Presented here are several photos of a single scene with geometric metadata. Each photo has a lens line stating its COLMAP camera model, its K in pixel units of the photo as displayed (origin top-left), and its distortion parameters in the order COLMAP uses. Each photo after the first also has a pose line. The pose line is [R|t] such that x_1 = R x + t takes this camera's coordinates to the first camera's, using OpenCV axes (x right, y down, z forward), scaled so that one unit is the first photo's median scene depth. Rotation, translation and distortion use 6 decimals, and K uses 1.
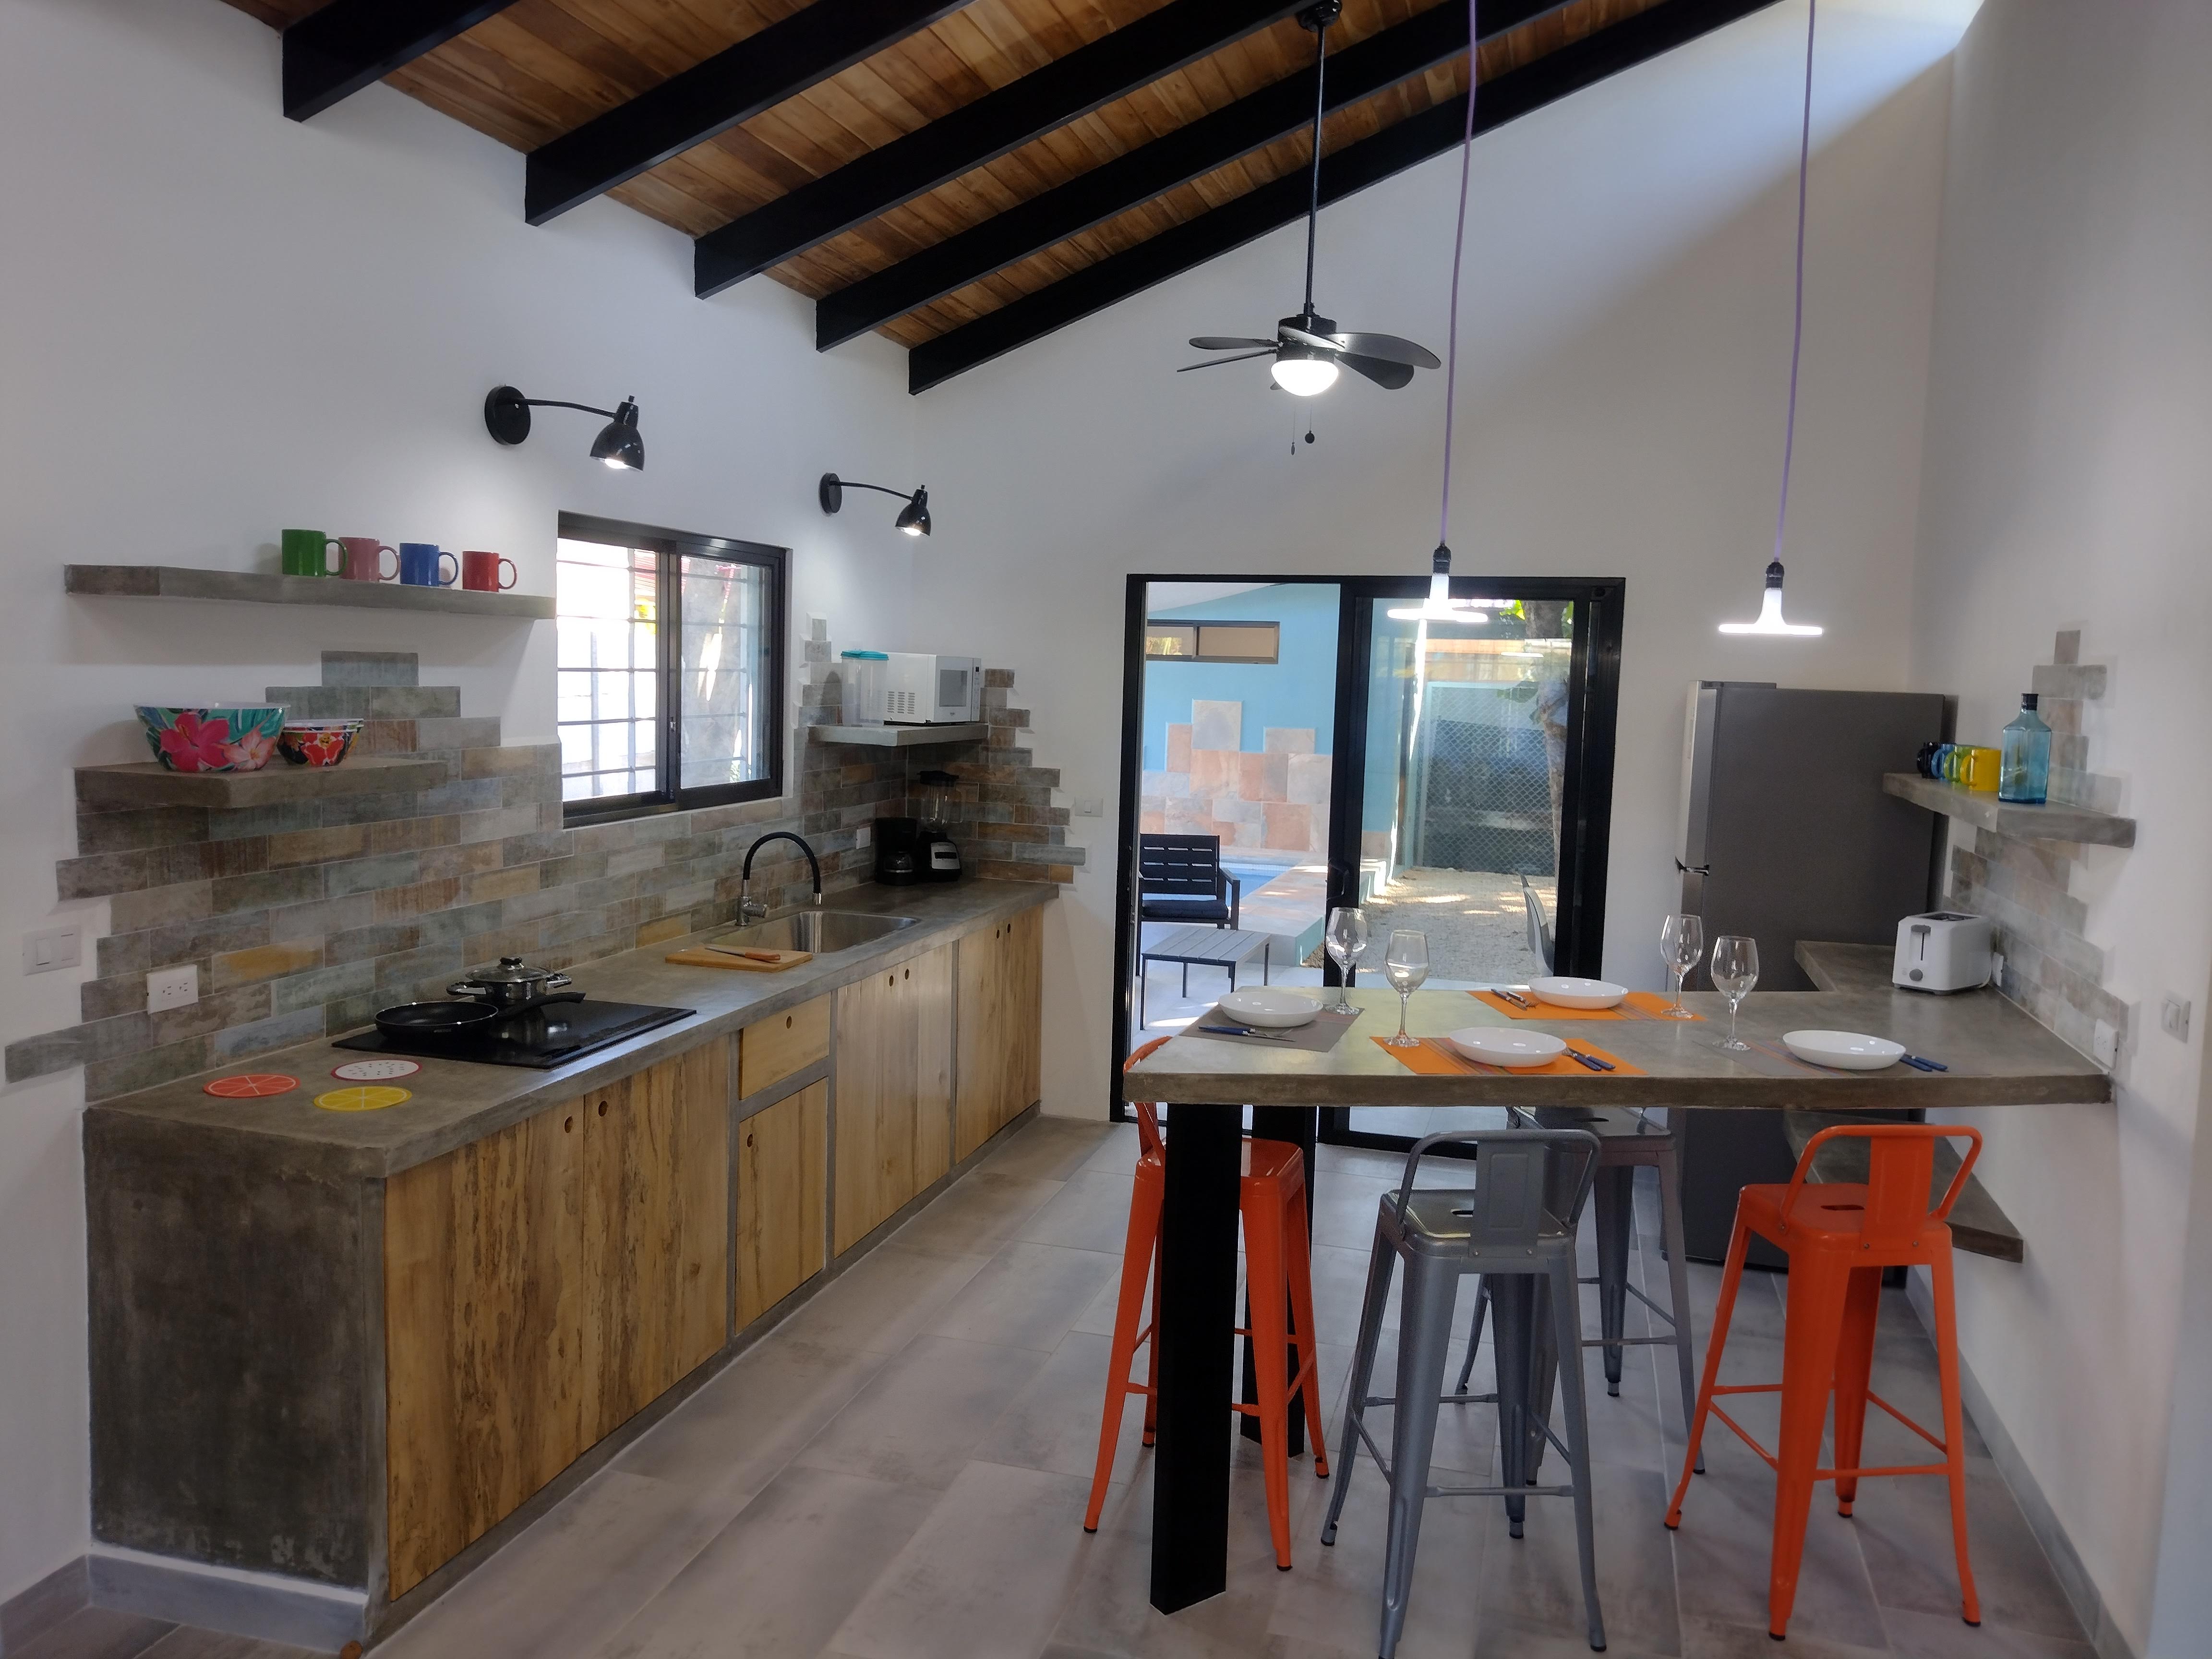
lens RADIAL K [[1679.3, 0, 1173.3], [0, 1679.3, 833.1], [0, 0, 1]] dist [0.040619, -0.047795]
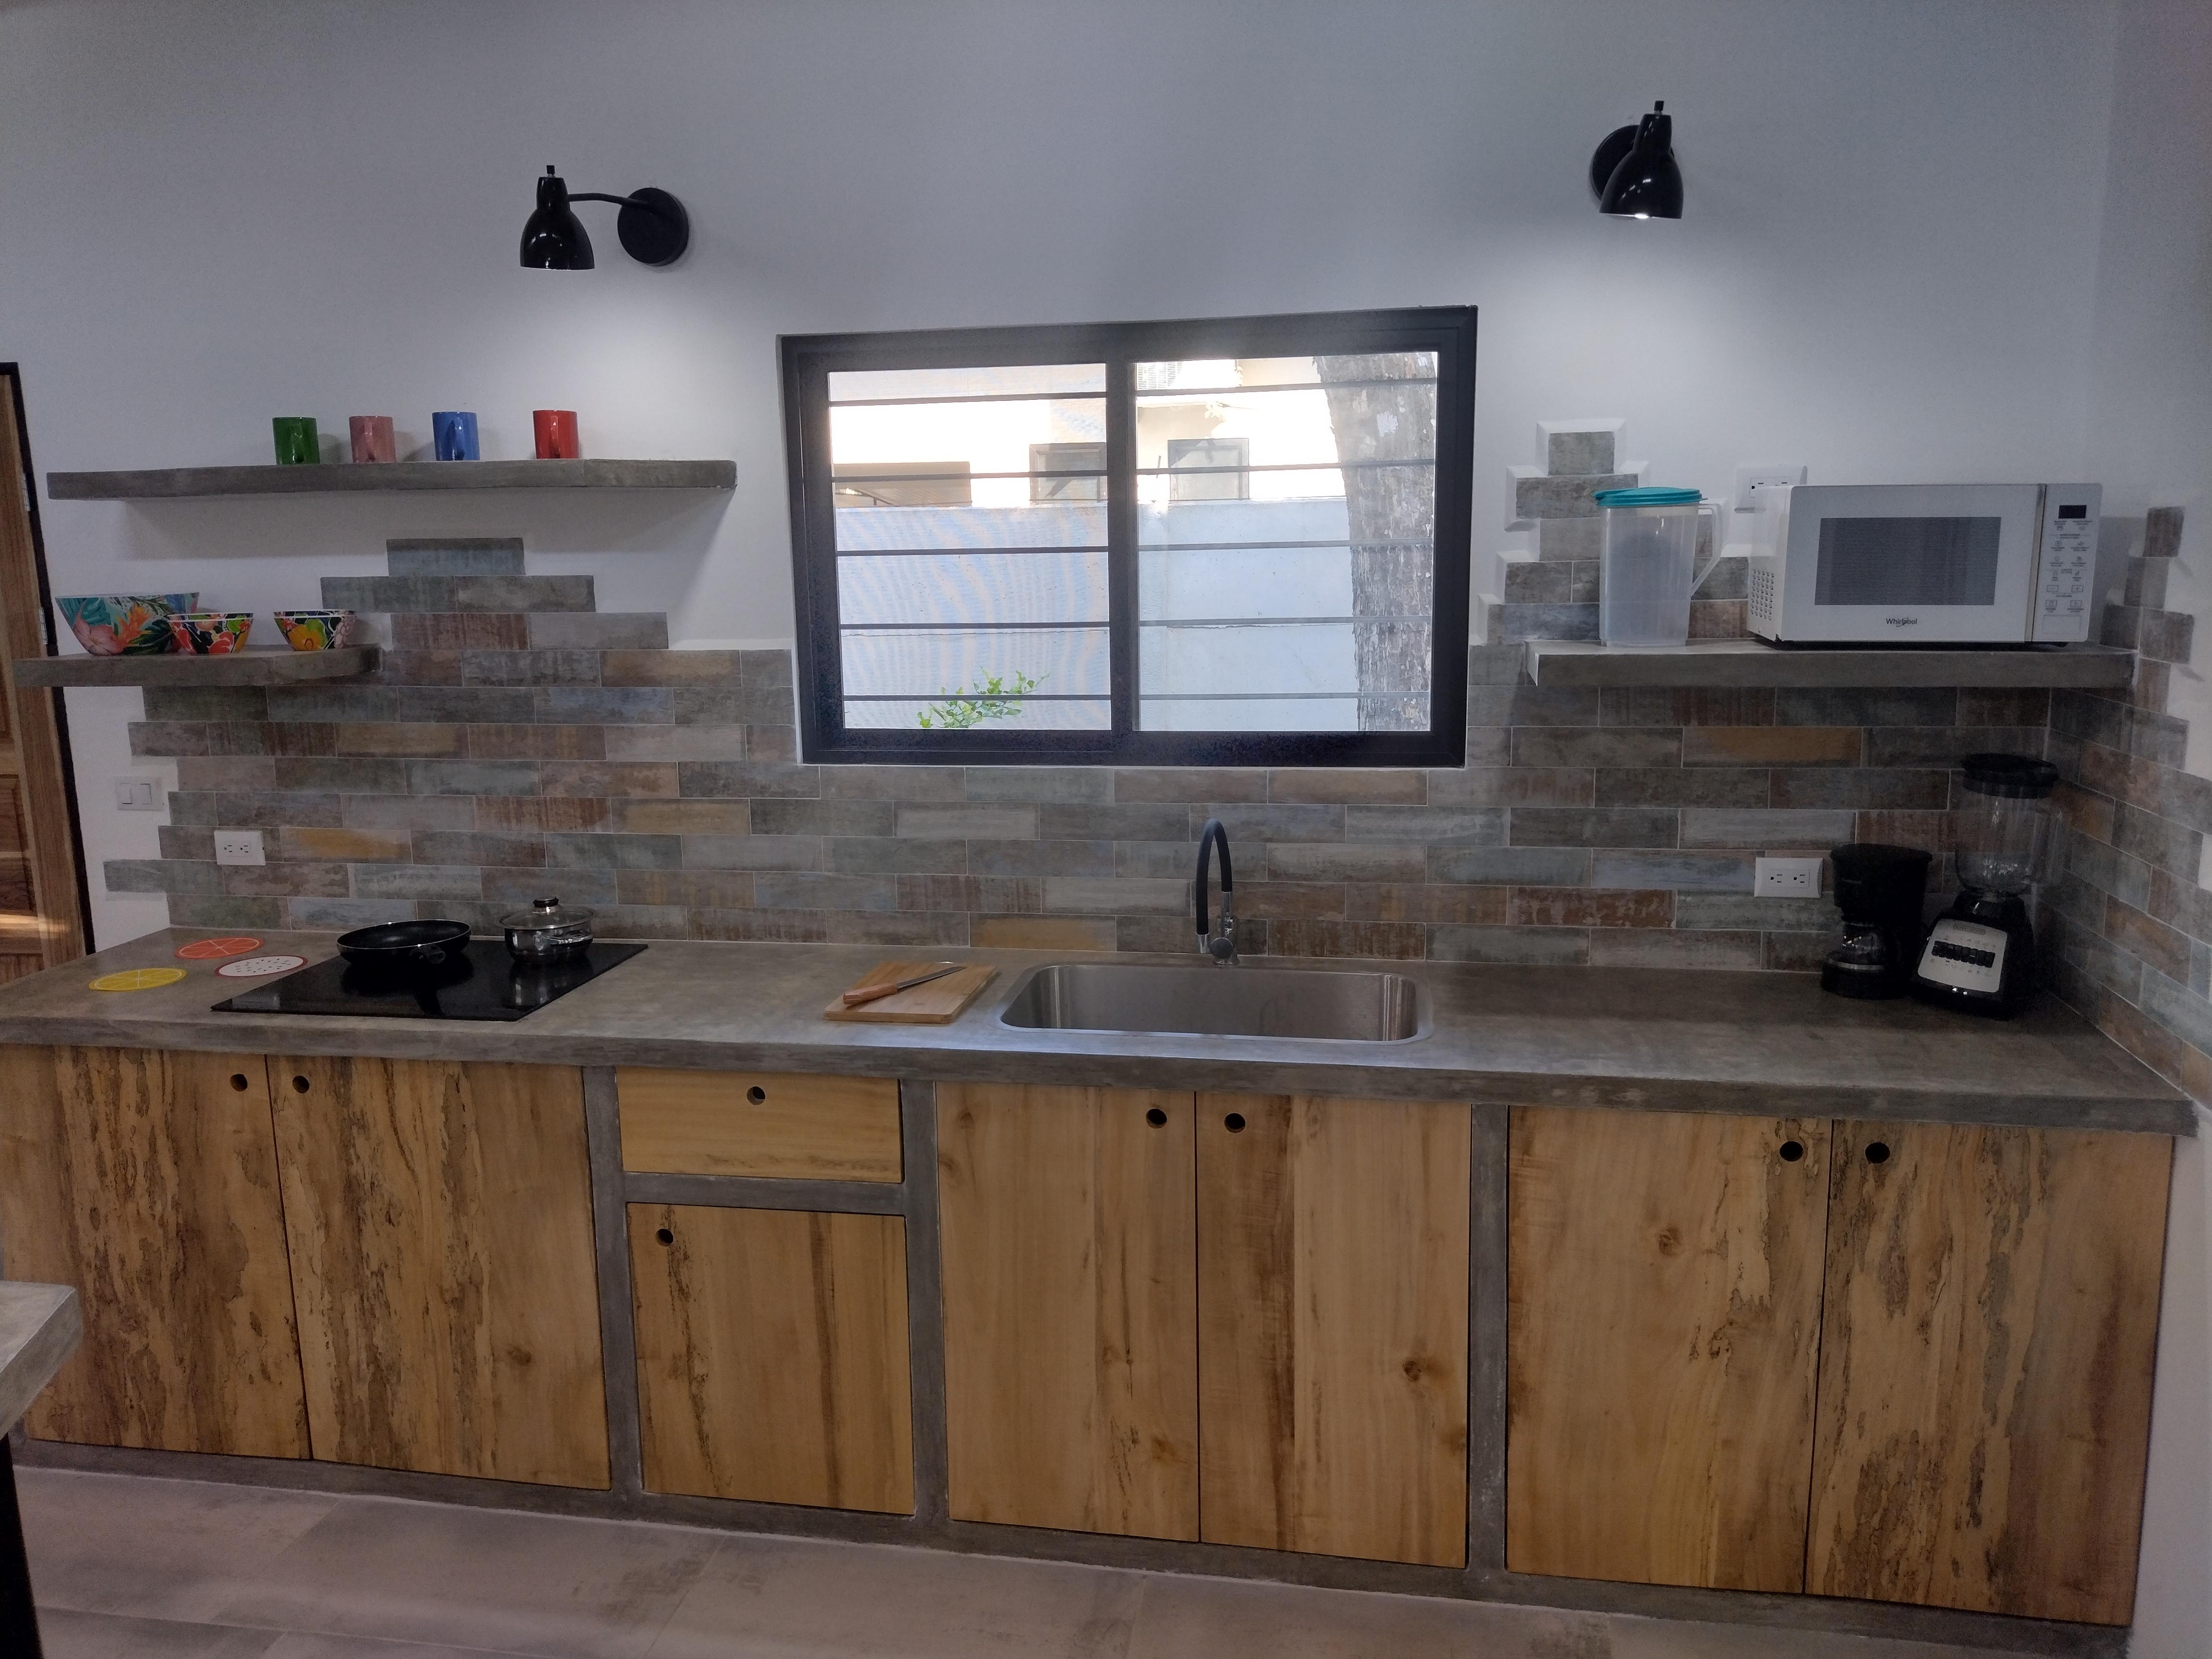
lens RADIAL K [[1679.3, 0, 1112.3], [0, 1679.3, 835.5], [0, 0, 1]] dist [0.040619, -0.047795]
pose [[0.052029, 0.140208, -0.988754, 0.476157], [-0.079976, 0.987500, 0.135822, -0.099788], [0.995438, 0.072010, 0.062592, 1.295945]]
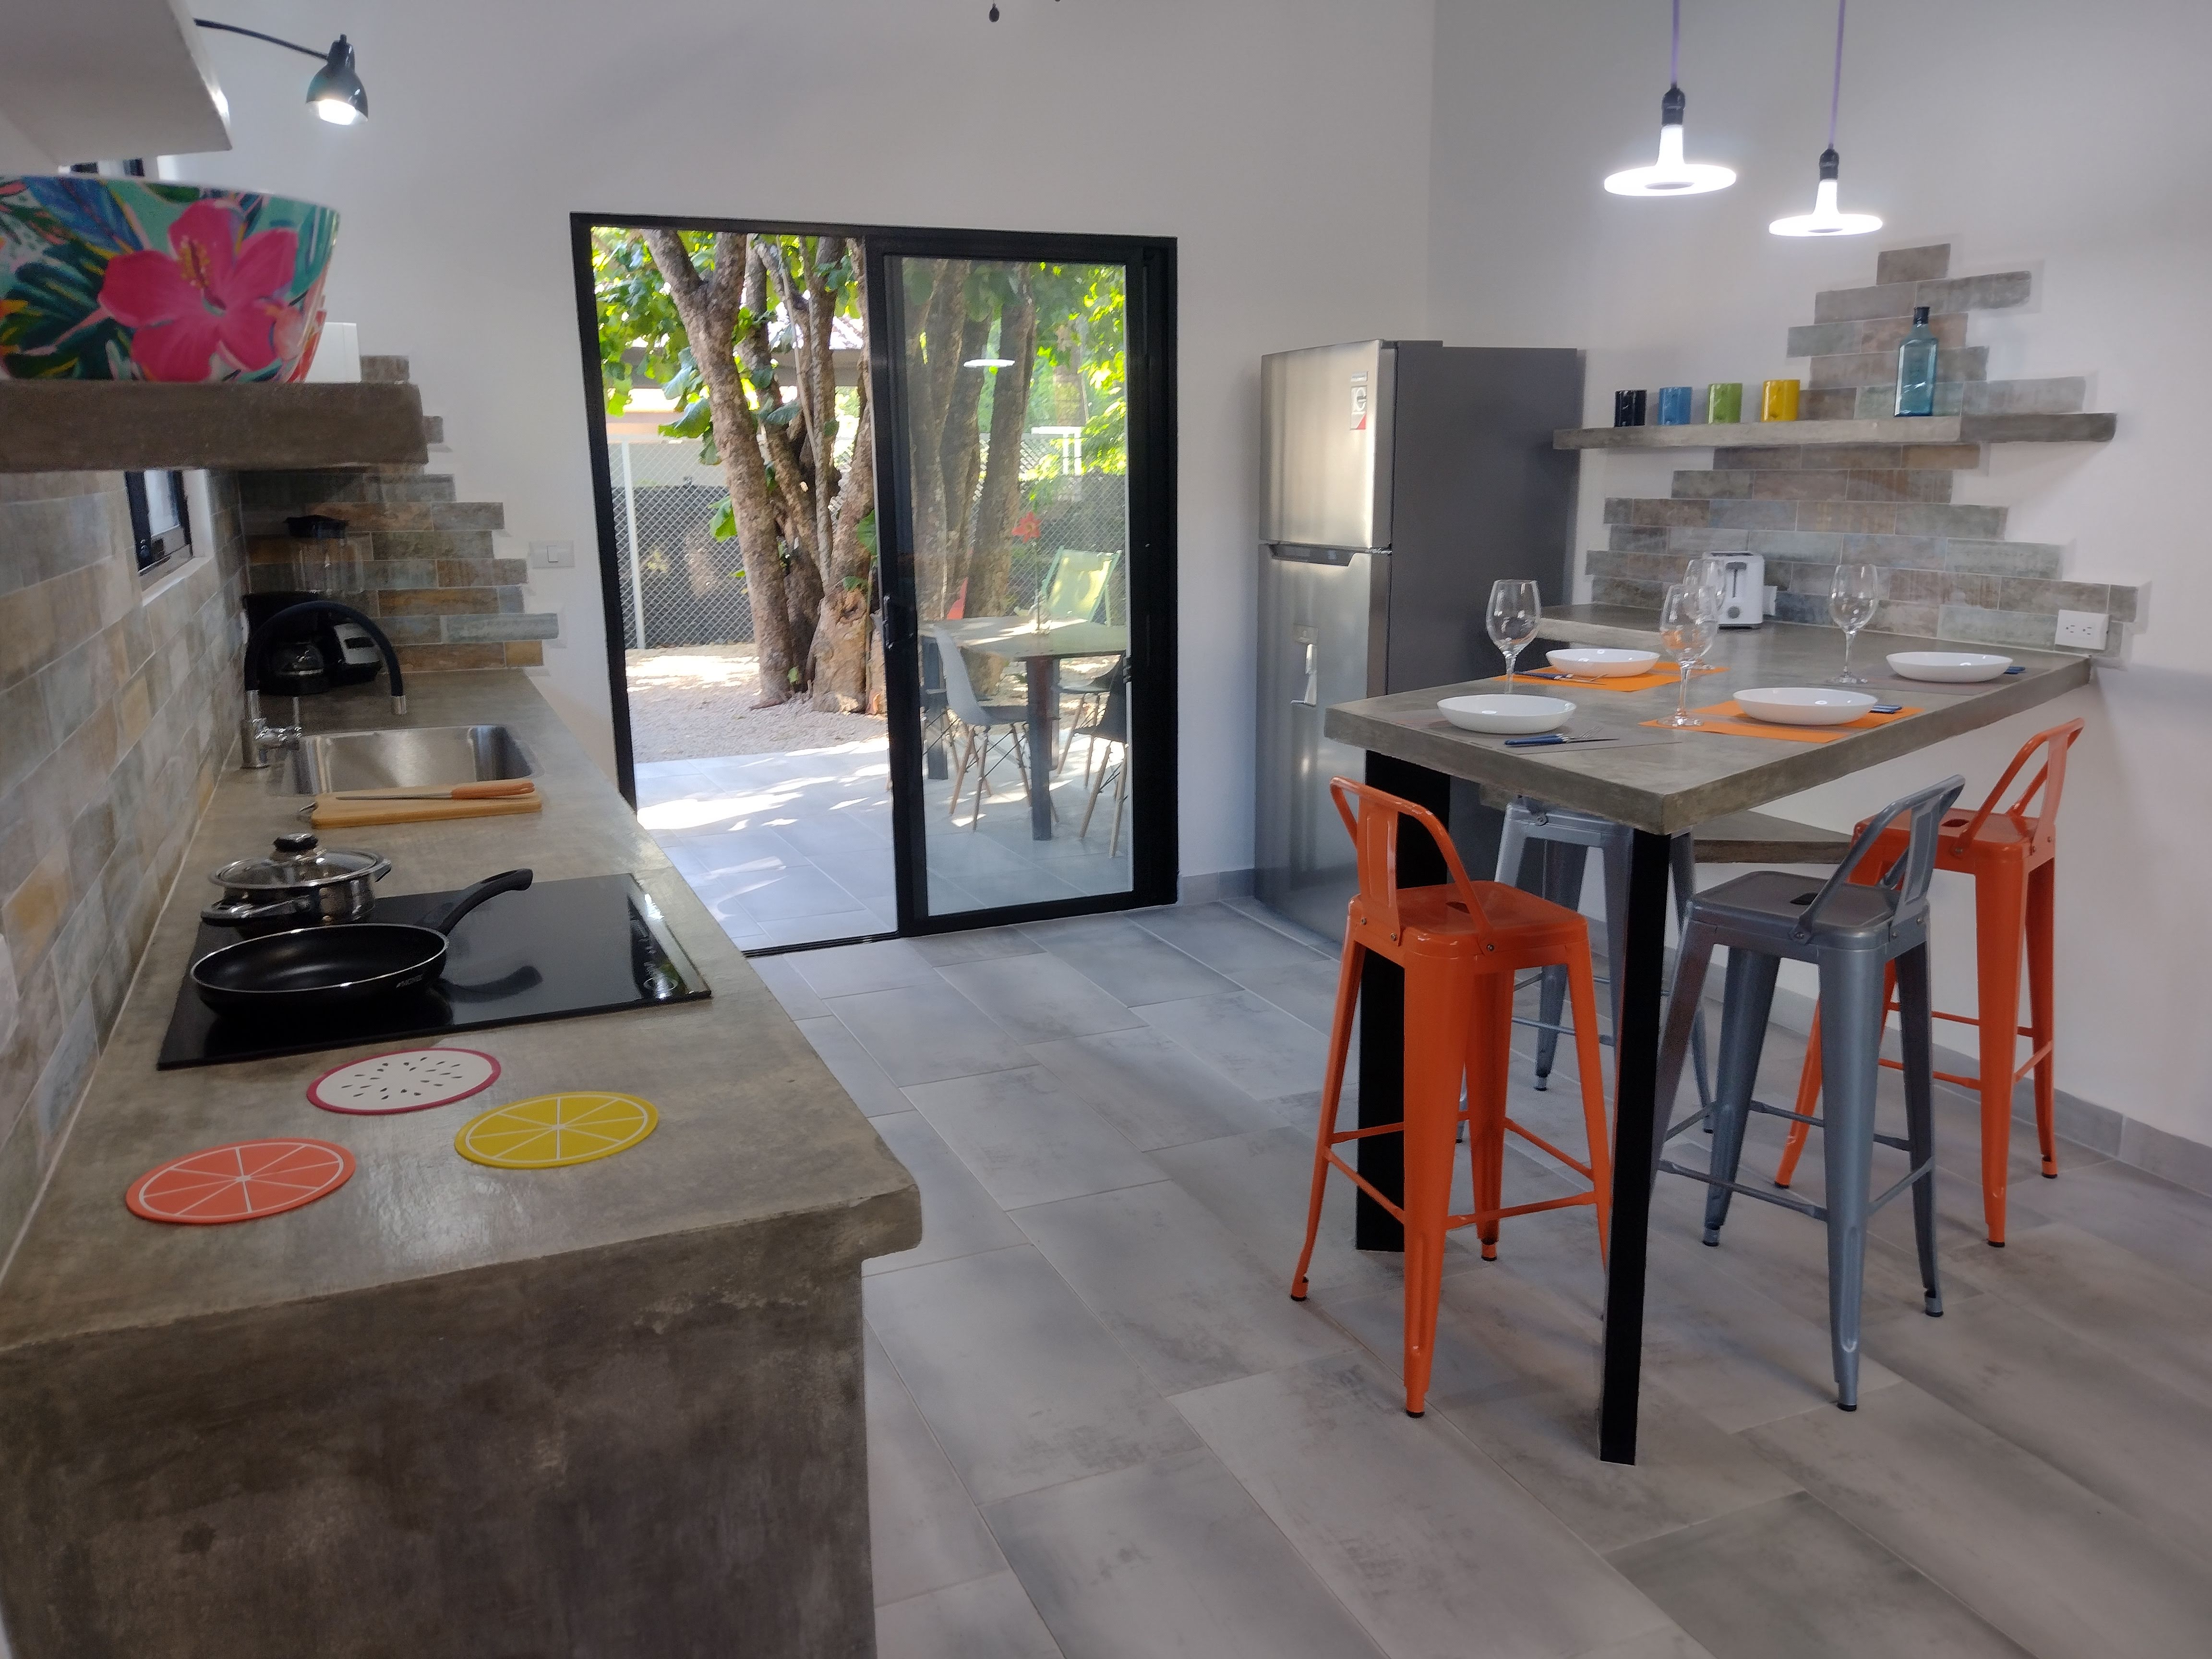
lens RADIAL K [[1679.3, 0, 1117.6], [0, 1679.3, 847.2], [0, 0, 1]] dist [0.040619, -0.047795]
pose [[0.773664, -0.182695, 0.606684, -0.557496], [0.099679, 0.980698, 0.168212, 0.017077], [-0.625706, -0.069666, 0.776942, 0.493208]]
